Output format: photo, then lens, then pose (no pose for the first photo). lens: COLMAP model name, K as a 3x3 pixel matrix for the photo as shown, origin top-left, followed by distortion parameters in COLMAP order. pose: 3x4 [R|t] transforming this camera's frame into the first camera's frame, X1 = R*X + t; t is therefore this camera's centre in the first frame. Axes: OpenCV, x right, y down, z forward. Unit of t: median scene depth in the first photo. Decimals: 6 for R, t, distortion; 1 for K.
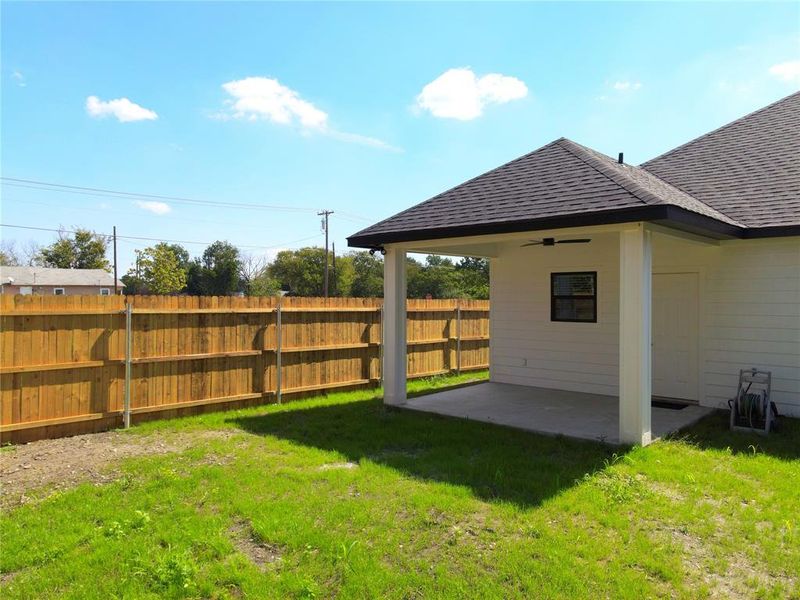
lens RADIAL K [[585.4, 0, 406.4], [0, 585.4, 303.9], [0, 0, 1]] dist [0.030911, -0.026181]
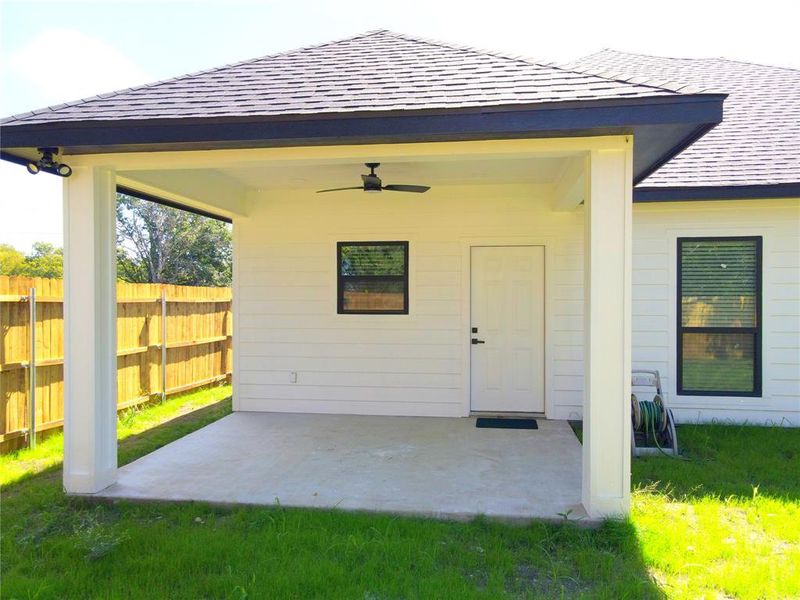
lens RADIAL K [[585.4, 0, 404.7], [0, 585.4, 298.3], [0, 0, 1]] dist [0.030911, -0.026181]
pose [[0.822433, -0.001397, 0.568860, -0.066752], [0.005336, 0.999972, -0.005259, 0.013988], [-0.568836, 0.007360, 0.822418, 0.362337]]
